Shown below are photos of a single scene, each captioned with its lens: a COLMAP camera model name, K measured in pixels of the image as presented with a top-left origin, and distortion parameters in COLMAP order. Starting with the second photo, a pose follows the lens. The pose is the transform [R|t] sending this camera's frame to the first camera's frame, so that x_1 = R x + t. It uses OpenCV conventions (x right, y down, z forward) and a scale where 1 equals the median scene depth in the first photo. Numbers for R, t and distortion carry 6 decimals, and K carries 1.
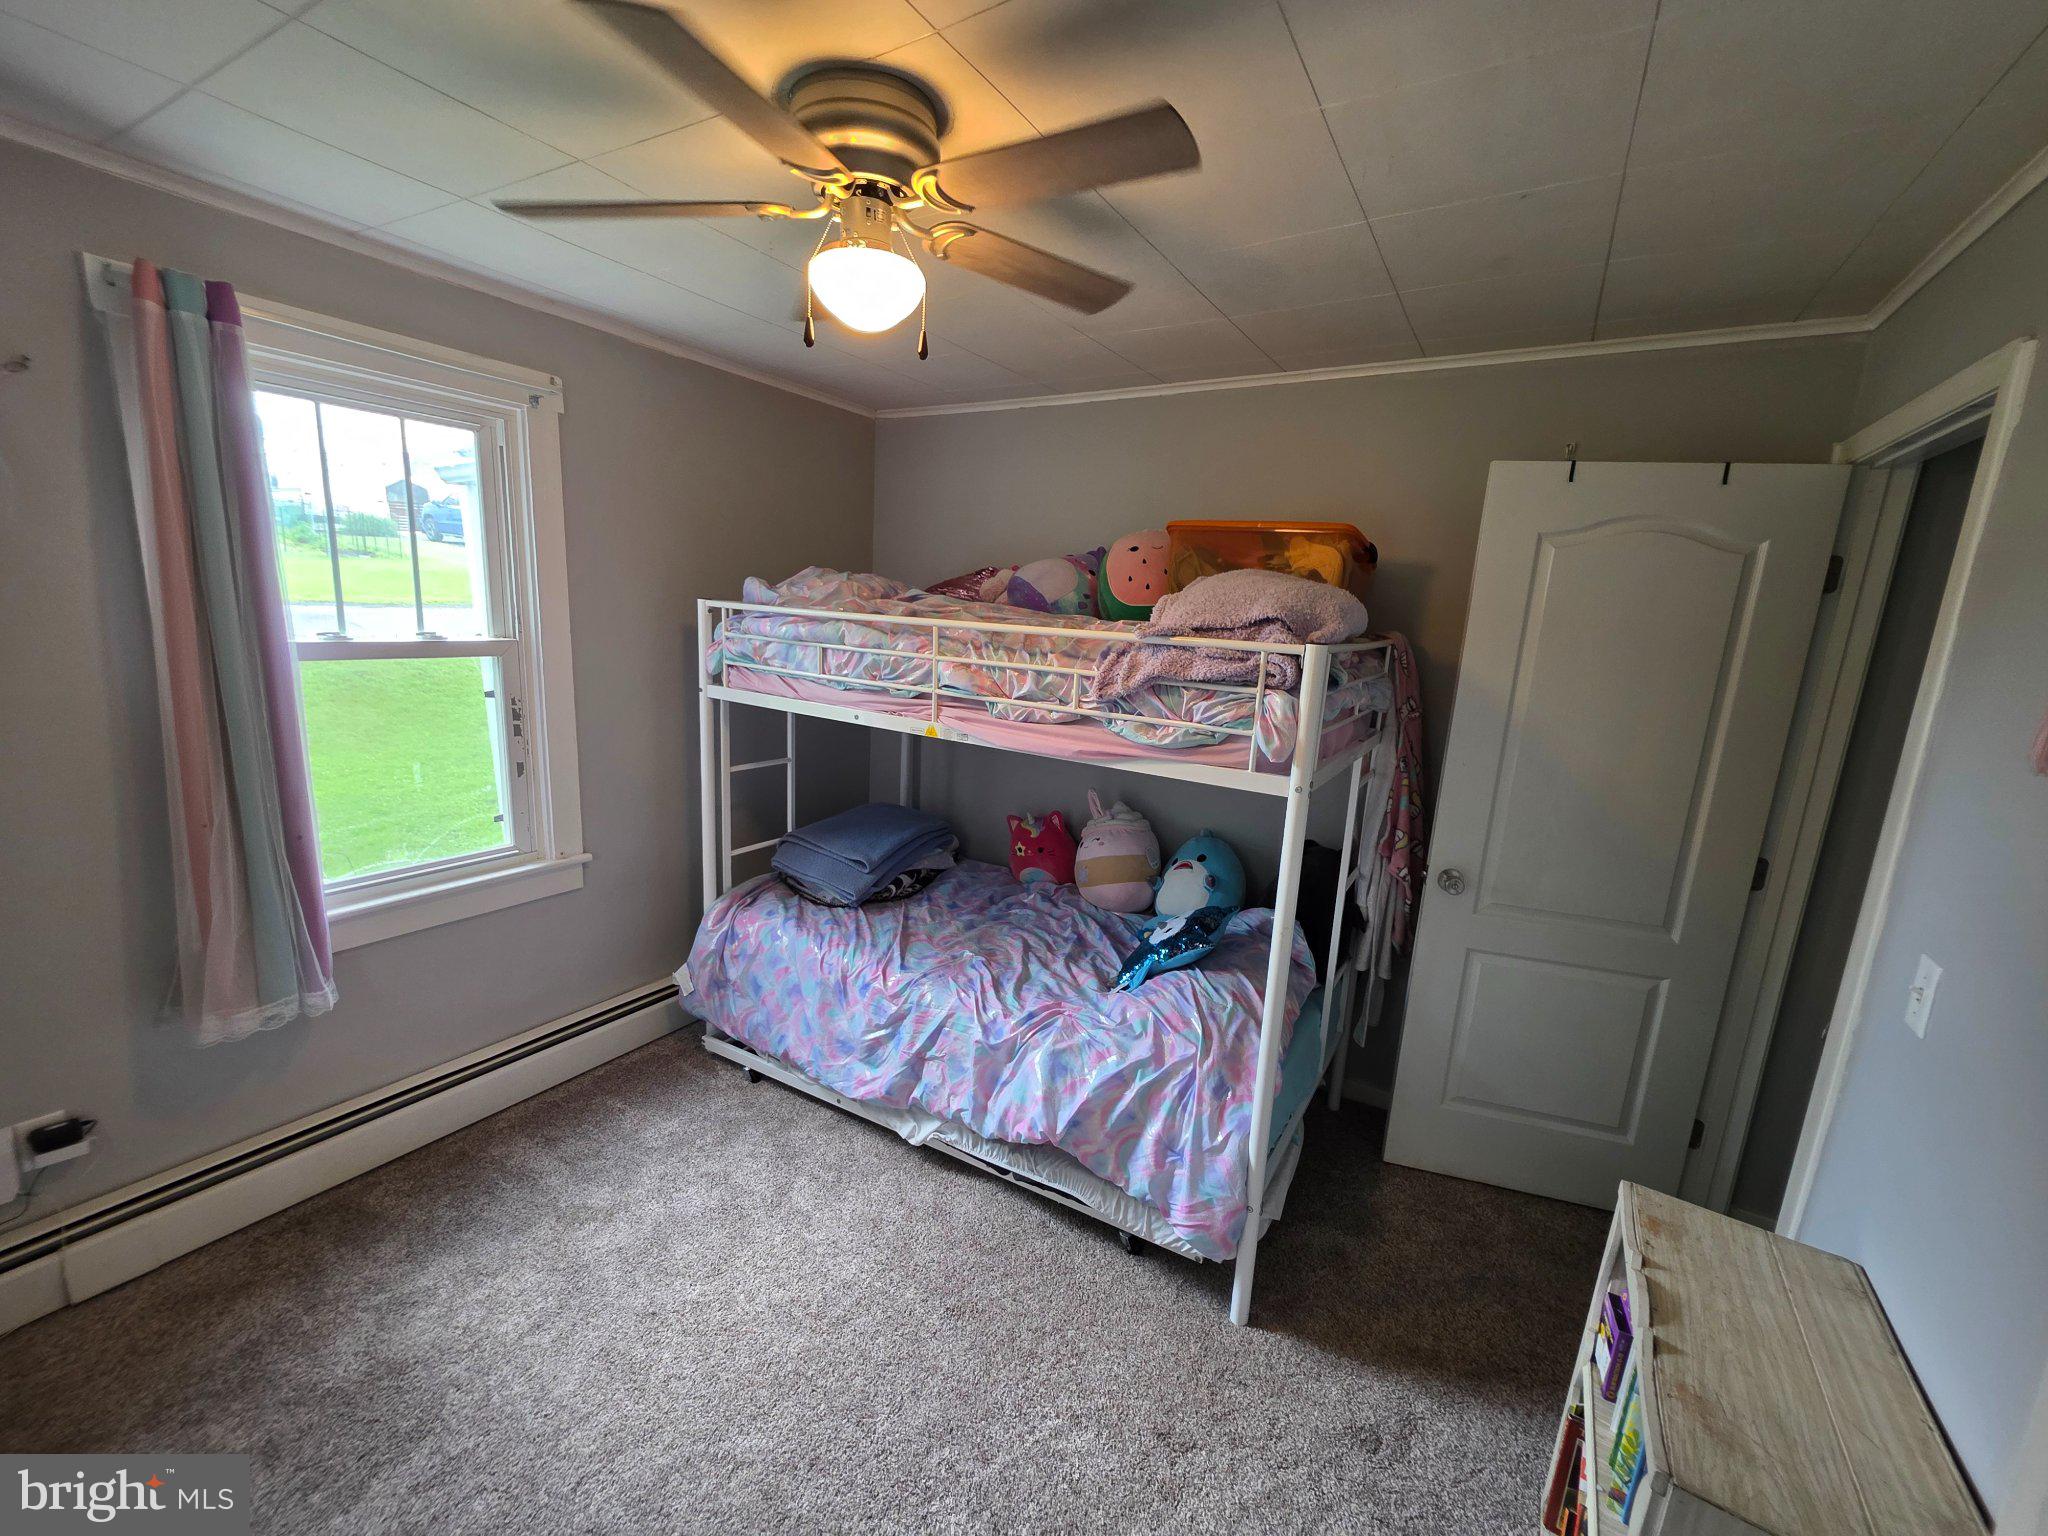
lens RADIAL K [[819.0, 0, 1036.4], [0, 819.0, 761.8], [0, 0, 1]] dist [0.004048, -0.000520]
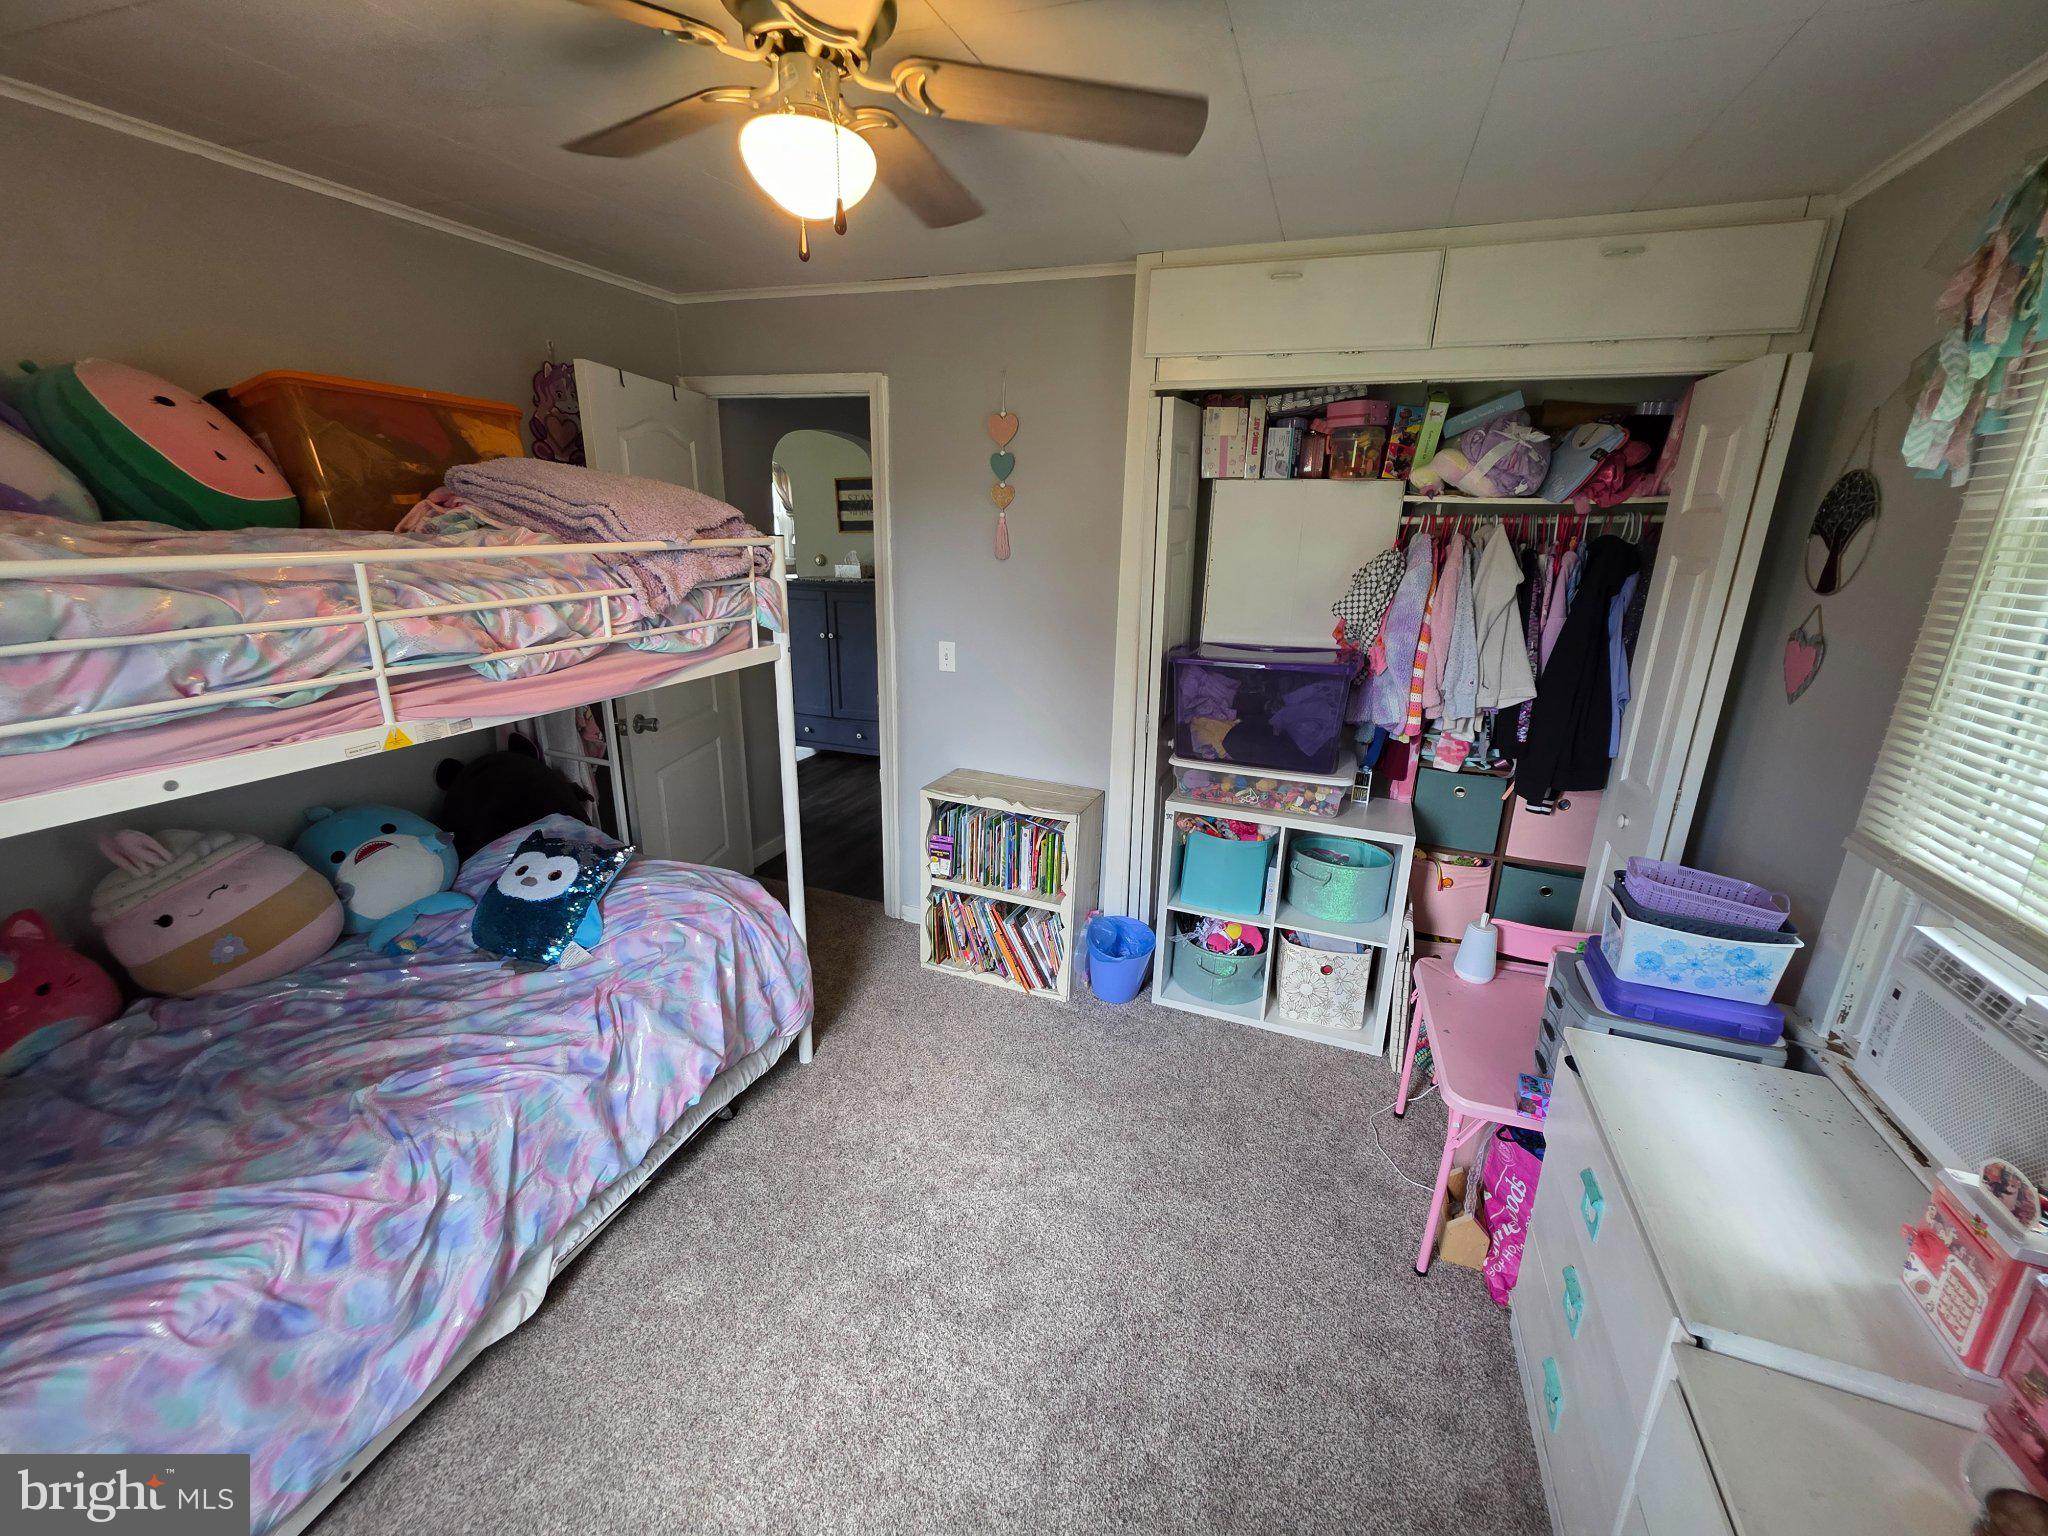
lens RADIAL K [[819.0, 0, 1035.9], [0, 819.0, 759.0], [0, 0, 1]] dist [0.004048, -0.000520]
pose [[-0.183397, -0.342590, 0.921411, -0.794556], [0.151360, 0.916290, 0.370813, -0.181072], [-0.971316, 0.207471, -0.116190, 0.629304]]
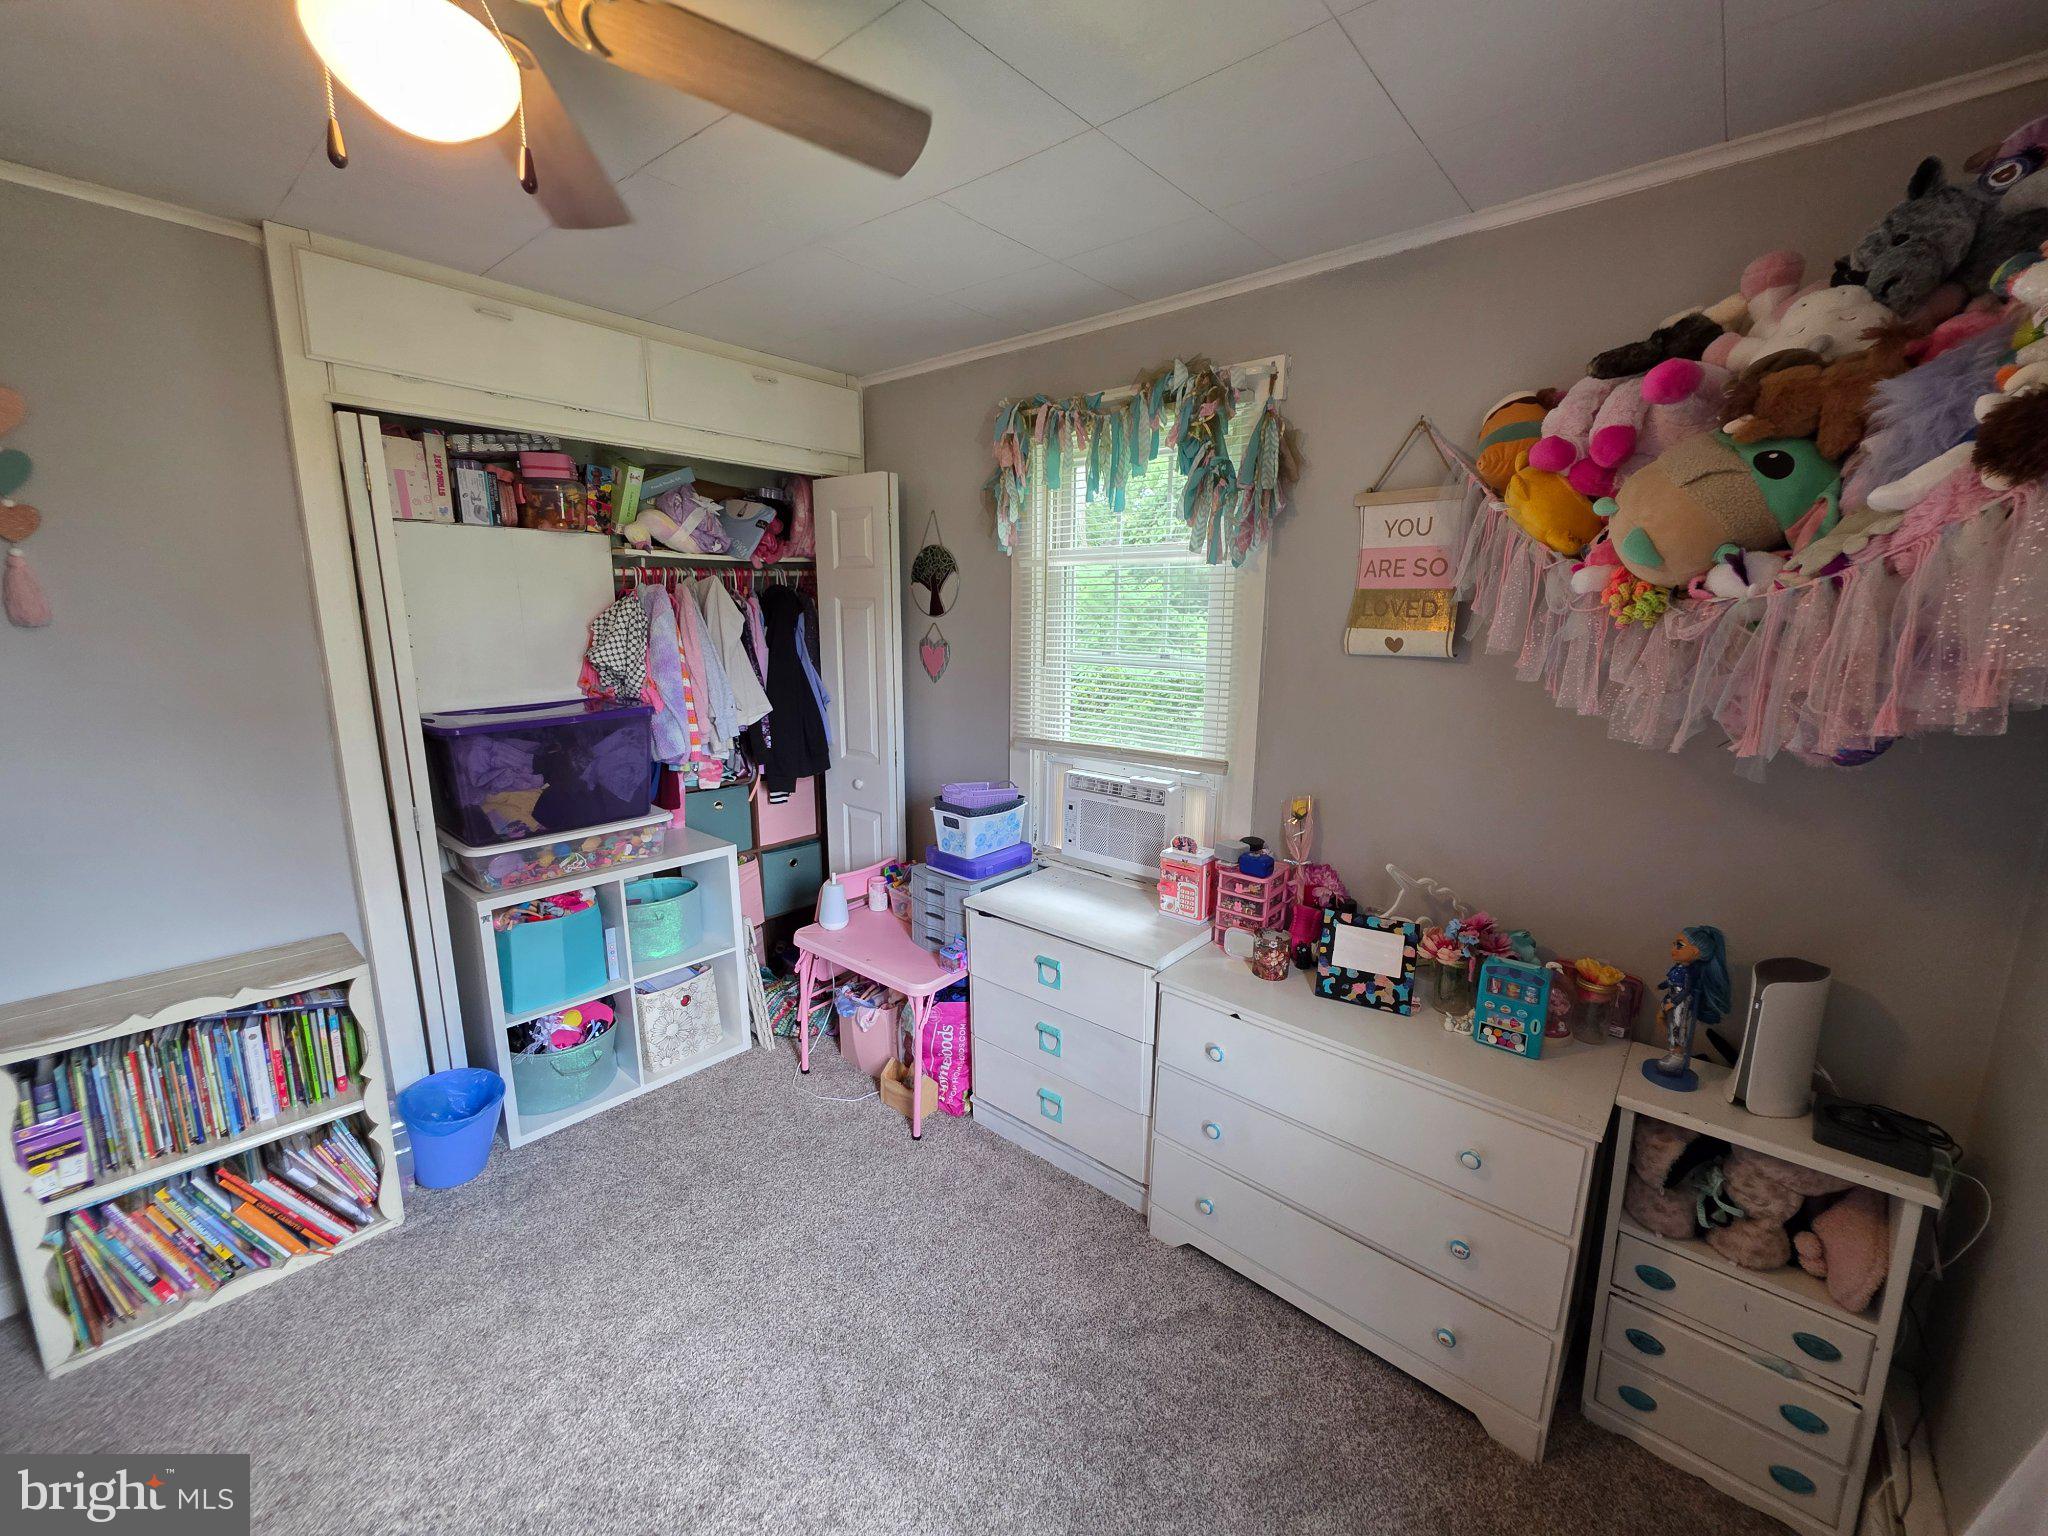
lens RADIAL K [[819.0, 0, 1032.7], [0, 819.0, 763.7], [0, 0, 1]] dist [0.004048, -0.000520]
pose [[-0.983724, -0.105219, 0.145660, -0.515940], [-0.042626, 0.924134, 0.379683, -0.212013], [-0.174559, 0.367294, -0.913578, 1.069179]]
